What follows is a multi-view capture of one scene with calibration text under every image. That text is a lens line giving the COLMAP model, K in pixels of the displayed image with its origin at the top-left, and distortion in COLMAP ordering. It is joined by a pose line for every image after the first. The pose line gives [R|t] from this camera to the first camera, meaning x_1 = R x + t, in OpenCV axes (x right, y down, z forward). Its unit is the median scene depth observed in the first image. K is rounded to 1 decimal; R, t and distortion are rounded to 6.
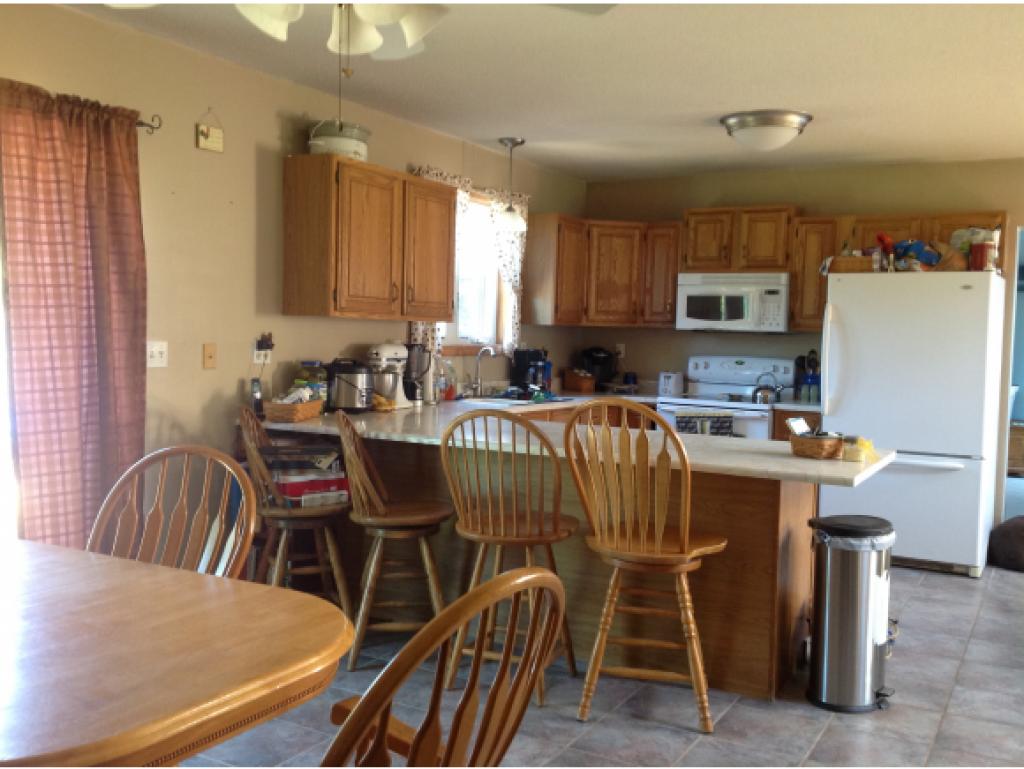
lens RADIAL K [[988.0, 0, 513.7], [0, 988.0, 402.9], [0, 0, 1]] dist [0.142016, -0.329015]
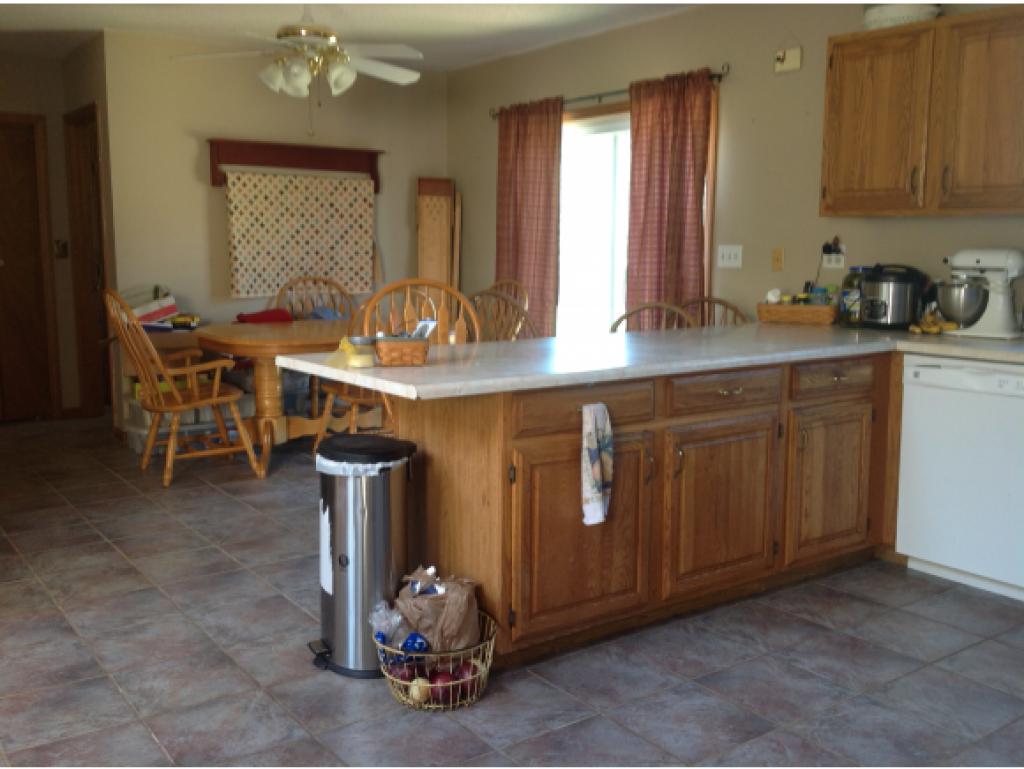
lens RADIAL K [[988.0, 0, 513.7], [0, 988.0, 402.9], [0, 0, 1]] dist [0.142016, -0.329015]
pose [[-0.428608, 0.118125, -0.895735, 0.980611], [-0.080301, 0.982512, 0.167993, -0.060640], [0.899915, 0.143932, -0.411627, 1.402219]]
